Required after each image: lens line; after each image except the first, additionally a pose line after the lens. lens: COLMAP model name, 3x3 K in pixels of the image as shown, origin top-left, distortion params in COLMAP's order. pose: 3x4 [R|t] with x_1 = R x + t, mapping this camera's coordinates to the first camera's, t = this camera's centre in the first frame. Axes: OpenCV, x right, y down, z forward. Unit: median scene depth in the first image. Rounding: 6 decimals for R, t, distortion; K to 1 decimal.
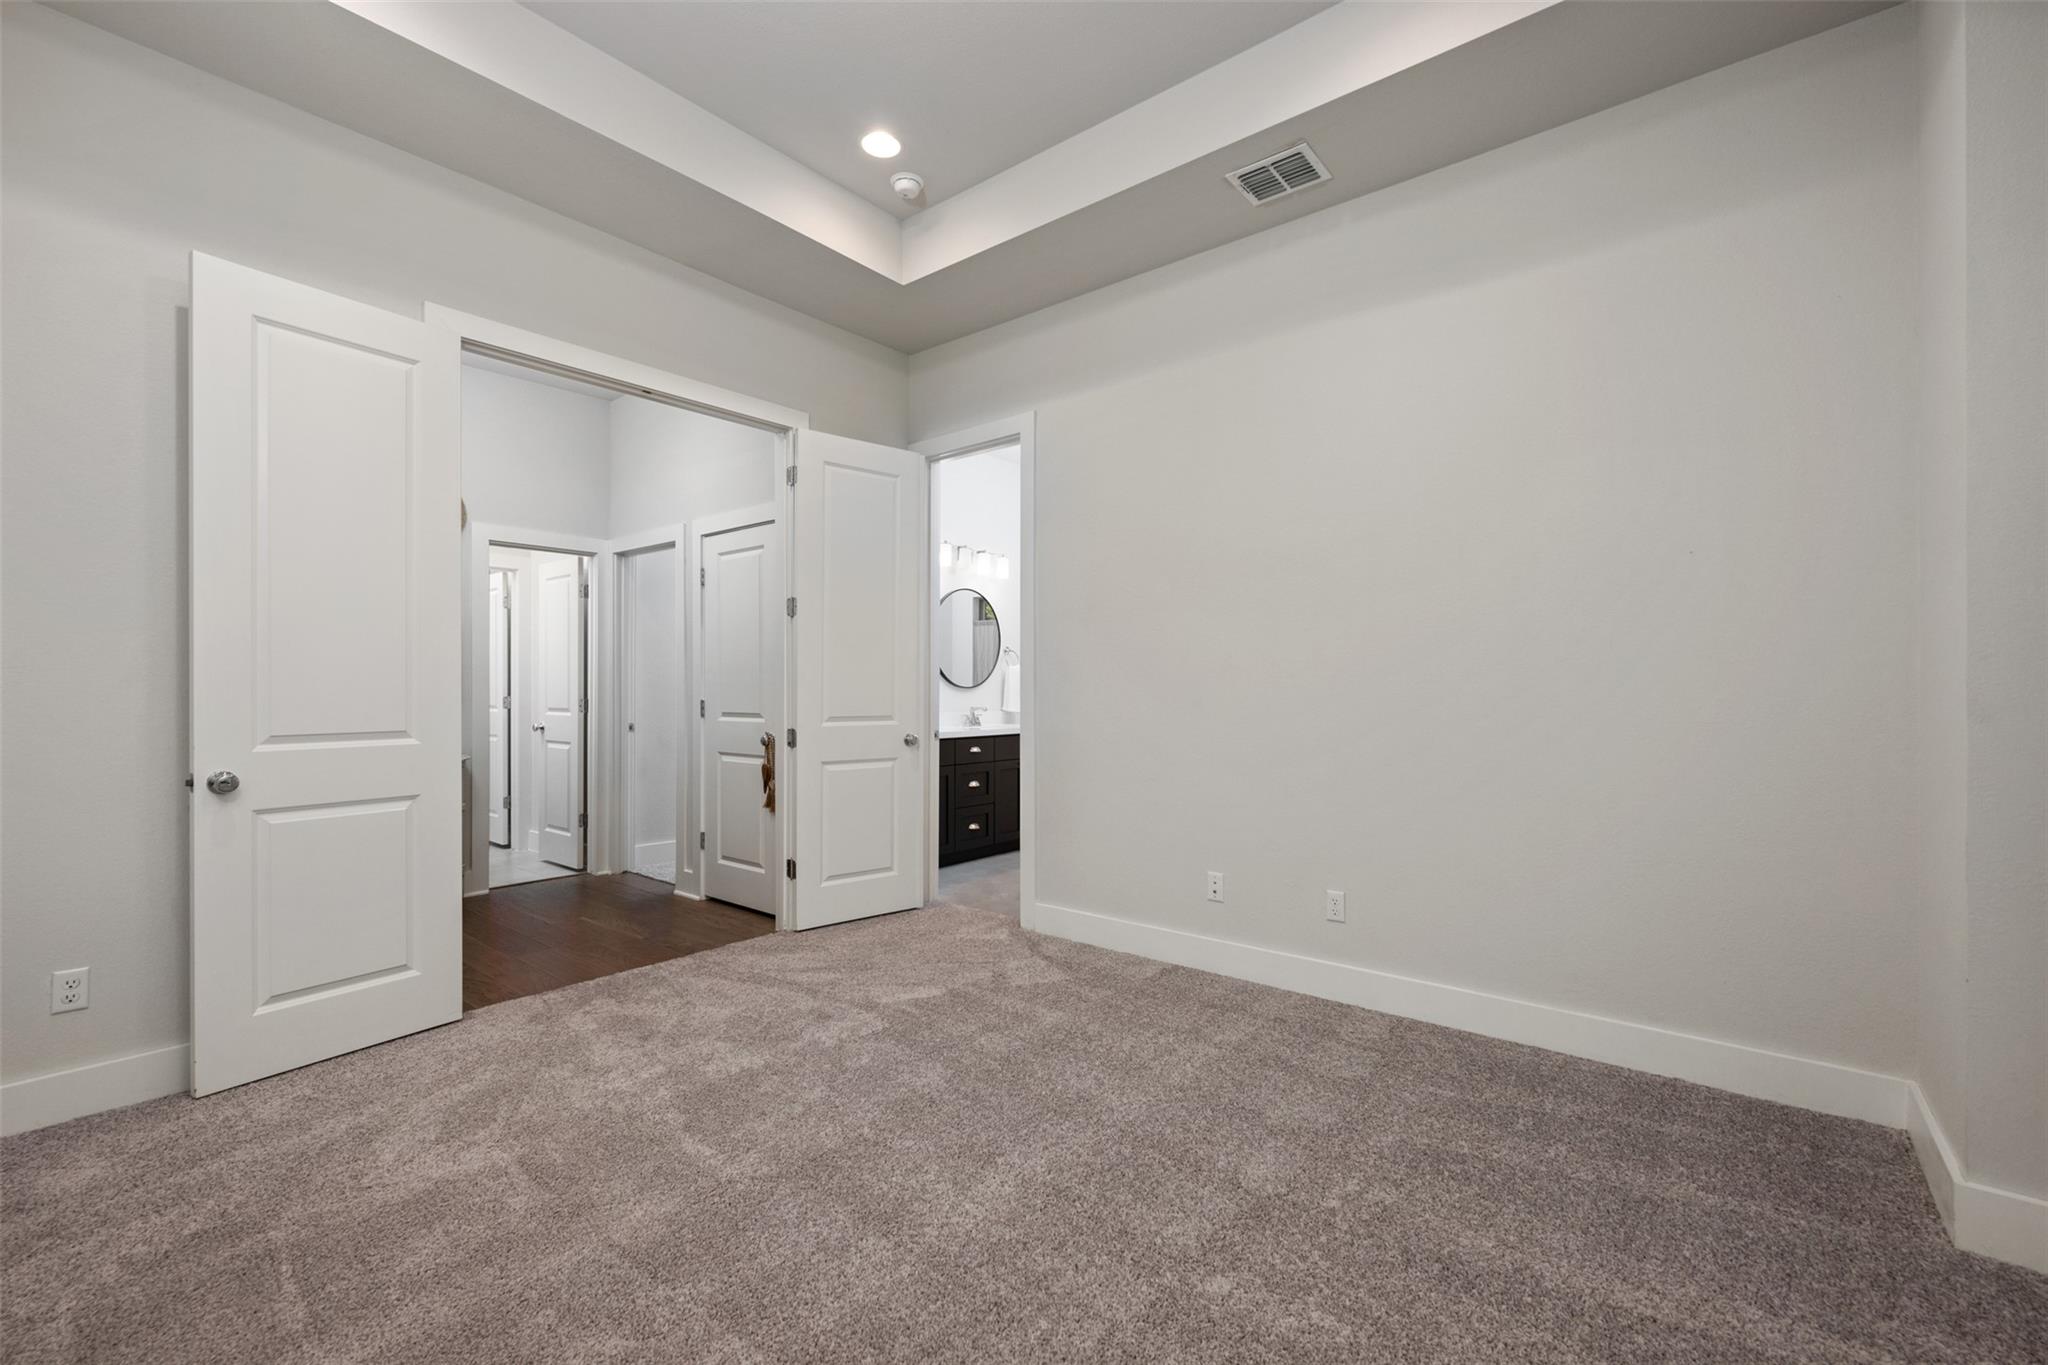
lens RADIAL K [[859.6, 0, 1024.0], [0, 859.6, 682.5], [0, 0, 1]] dist [0.000067, -0.000005]
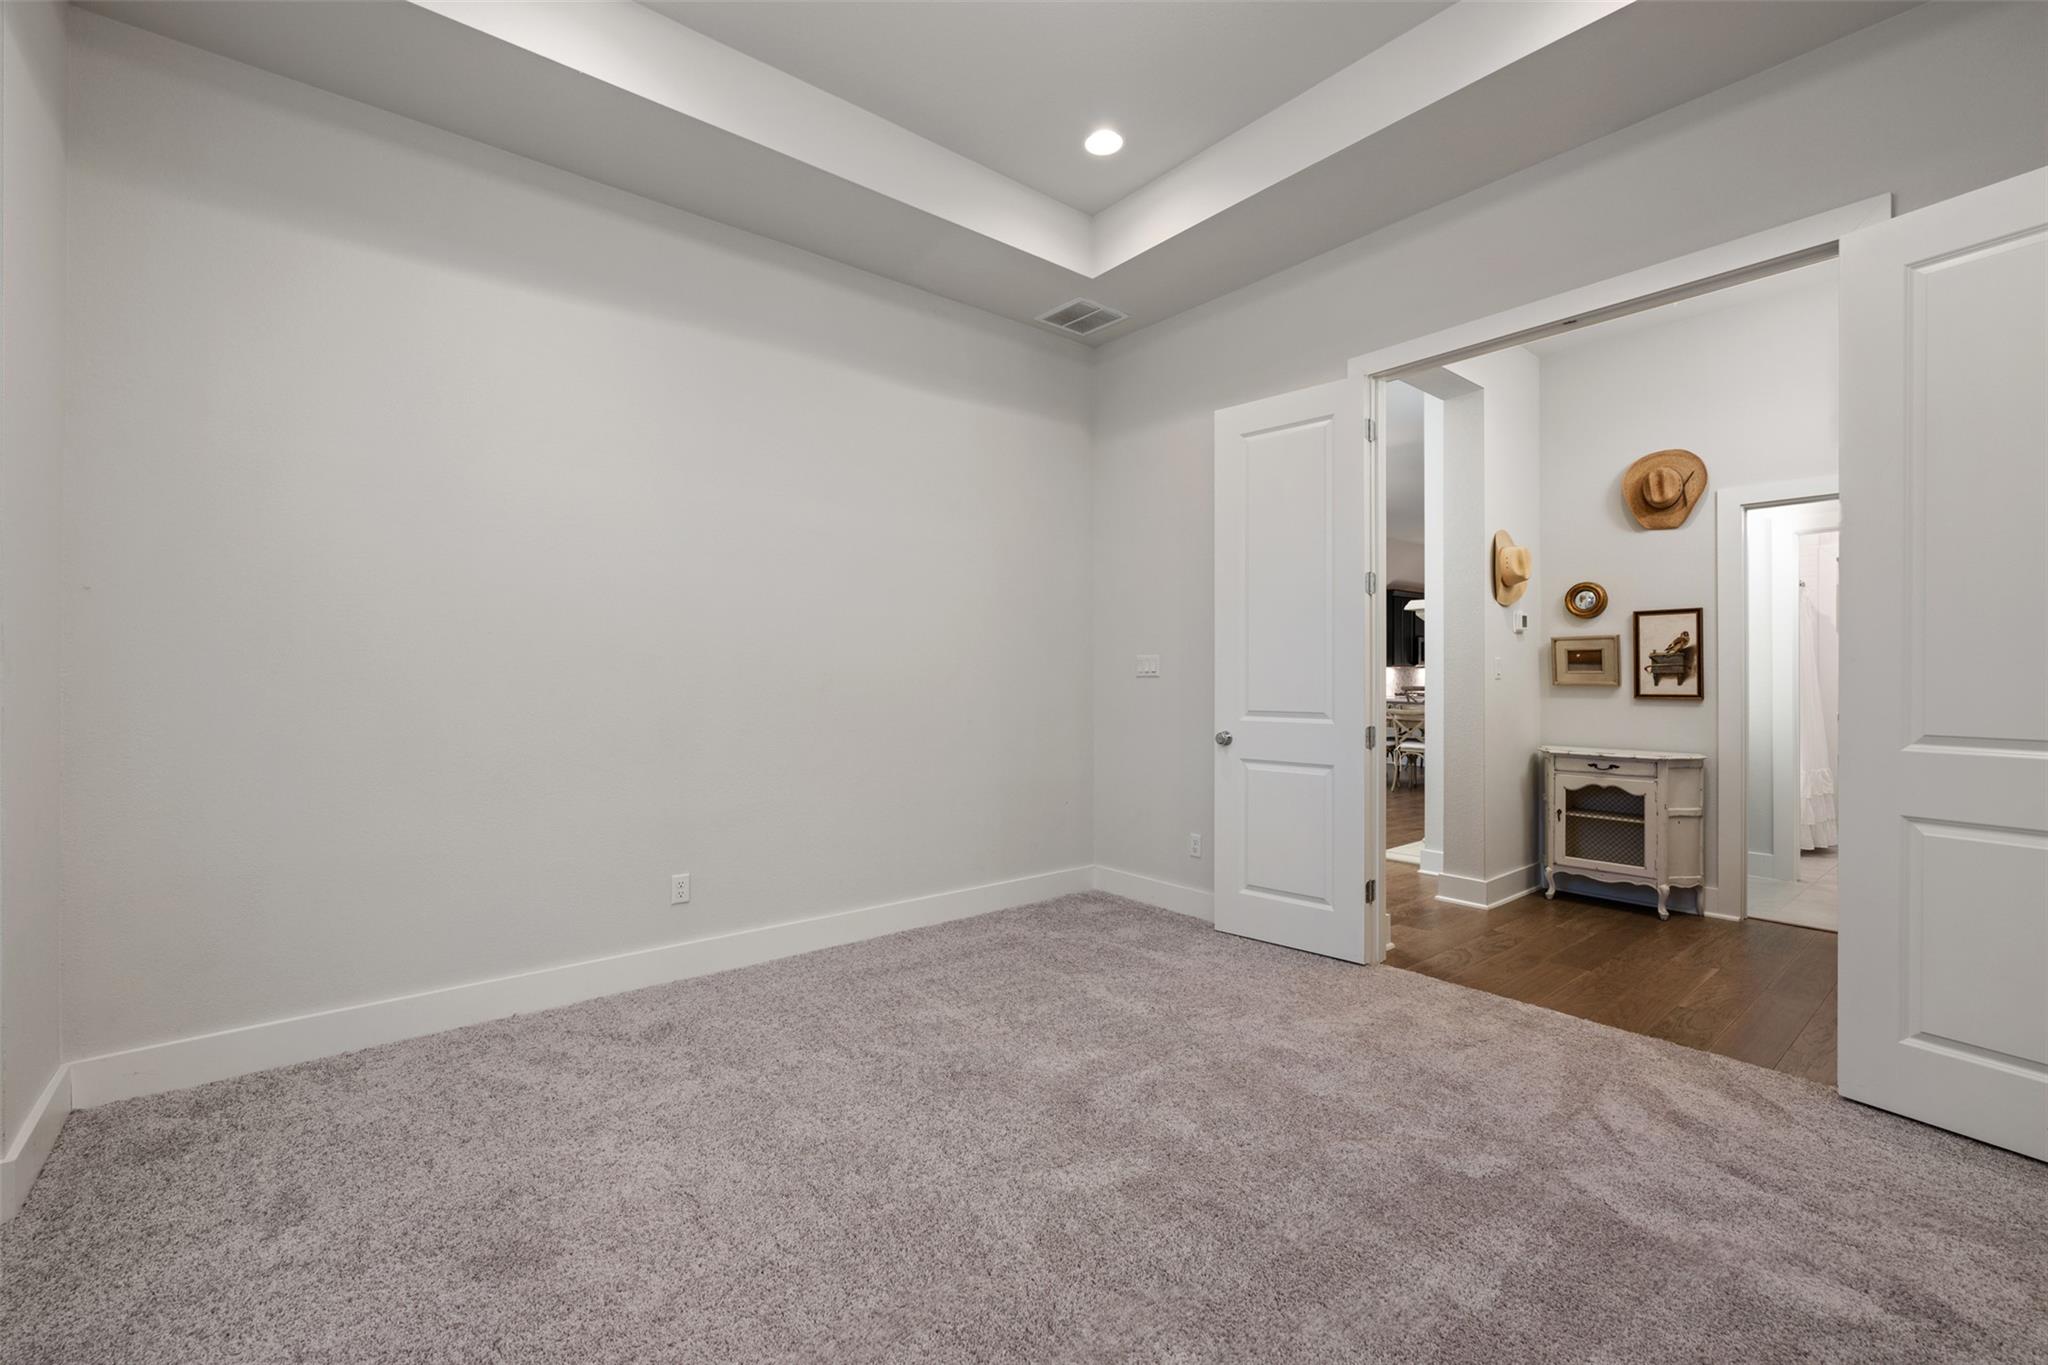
lens RADIAL K [[859.6, 0, 1024.0], [0, 859.6, 682.5], [0, 0, 1]] dist [0.000067, -0.000005]
pose [[-0.195257, 0.003353, -0.980746, 0.450676], [0.001869, 0.999994, 0.003046, 0.005074], [0.980750, -0.001238, -0.195262, 0.610916]]
